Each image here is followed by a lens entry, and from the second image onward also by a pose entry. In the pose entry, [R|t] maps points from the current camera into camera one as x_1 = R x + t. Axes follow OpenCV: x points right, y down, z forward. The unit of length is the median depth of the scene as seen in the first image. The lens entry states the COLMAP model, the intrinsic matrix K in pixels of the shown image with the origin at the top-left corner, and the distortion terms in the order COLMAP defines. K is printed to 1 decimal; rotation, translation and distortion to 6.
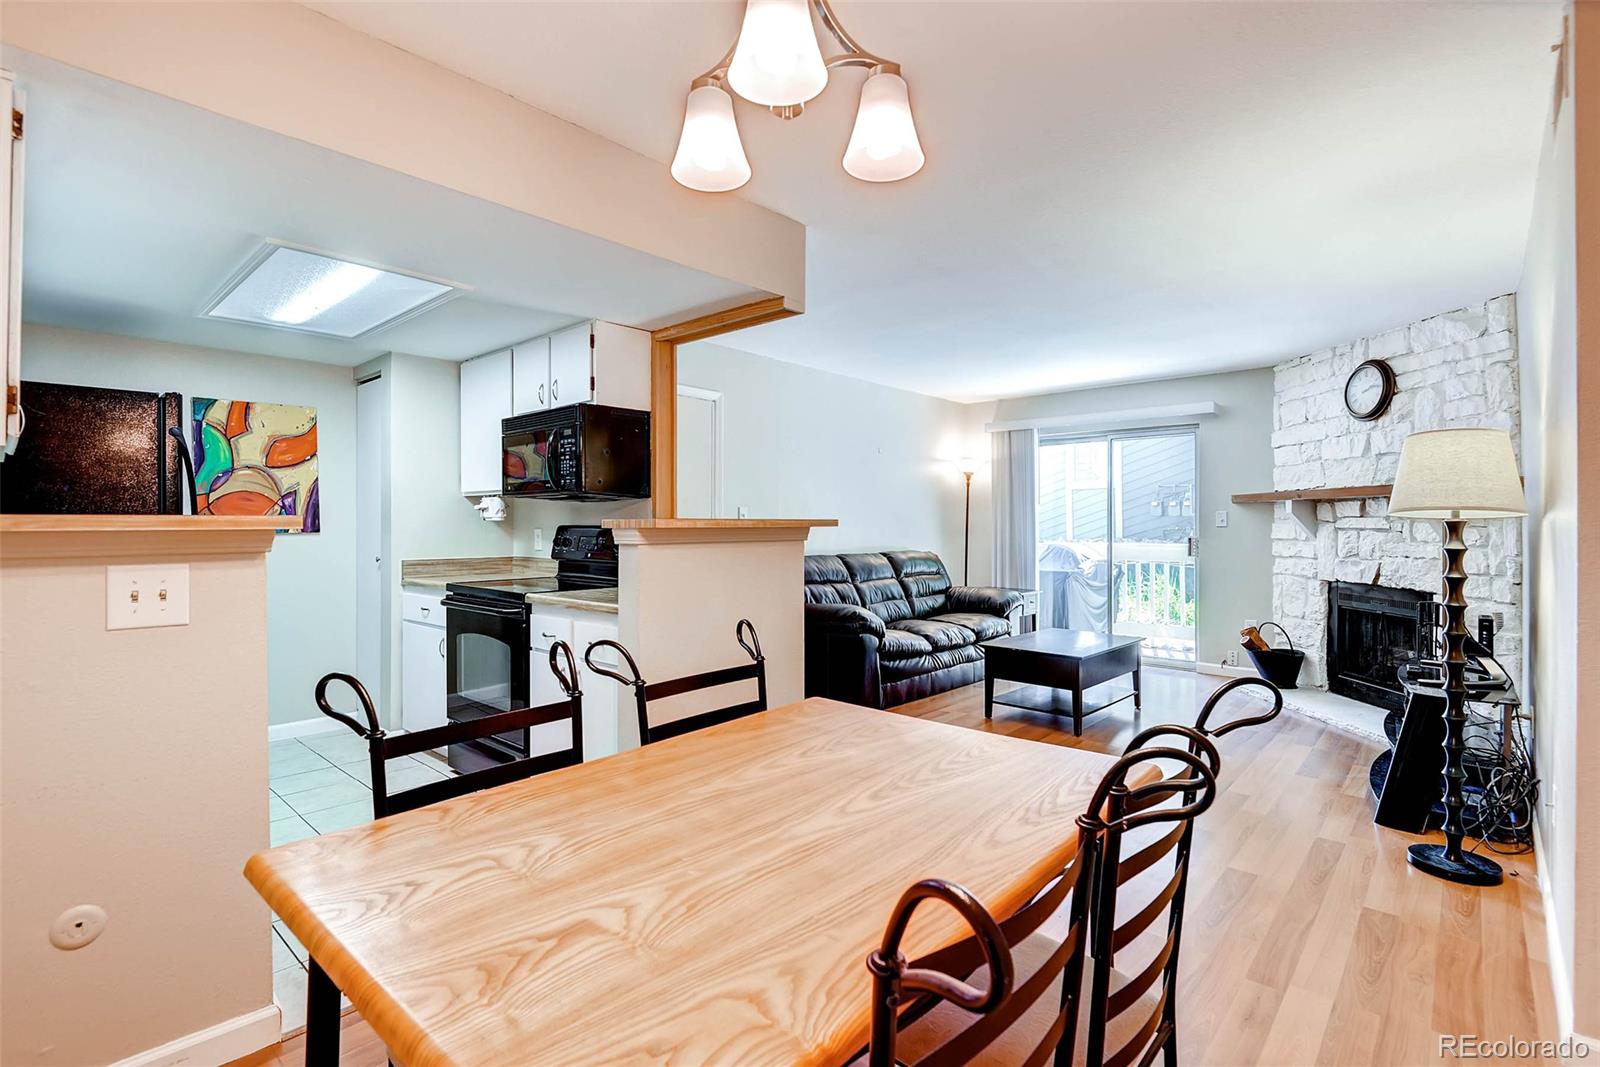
lens RADIAL K [[740.4, 0, 800.0], [0, 740.4, 533.5], [0, 0, 1]] dist [0.001766, 0.000144]
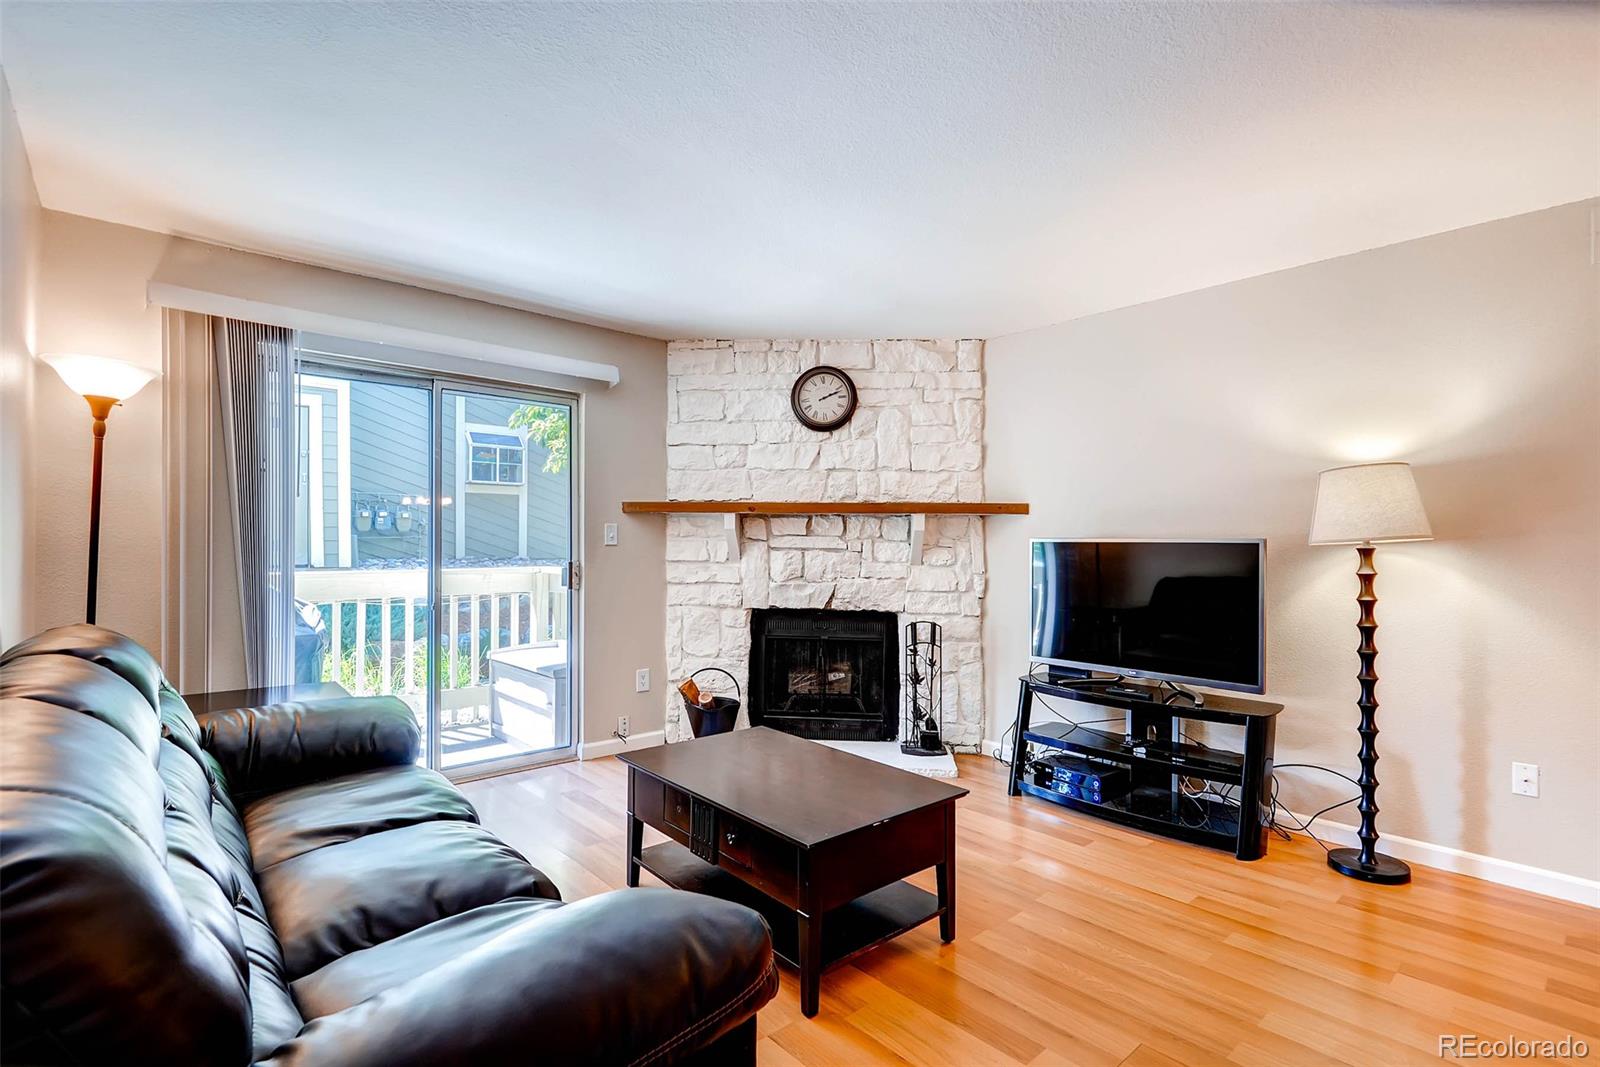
lens RADIAL K [[740.4, 0, 800.0], [0, 740.4, 533.5], [0, 0, 1]] dist [0.001766, 0.000144]
pose [[0.113997, 0.010880, 0.993422, -0.148629], [0.002324, 0.999934, -0.011218, -0.014744], [-0.993478, 0.003587, 0.113964, 0.921186]]
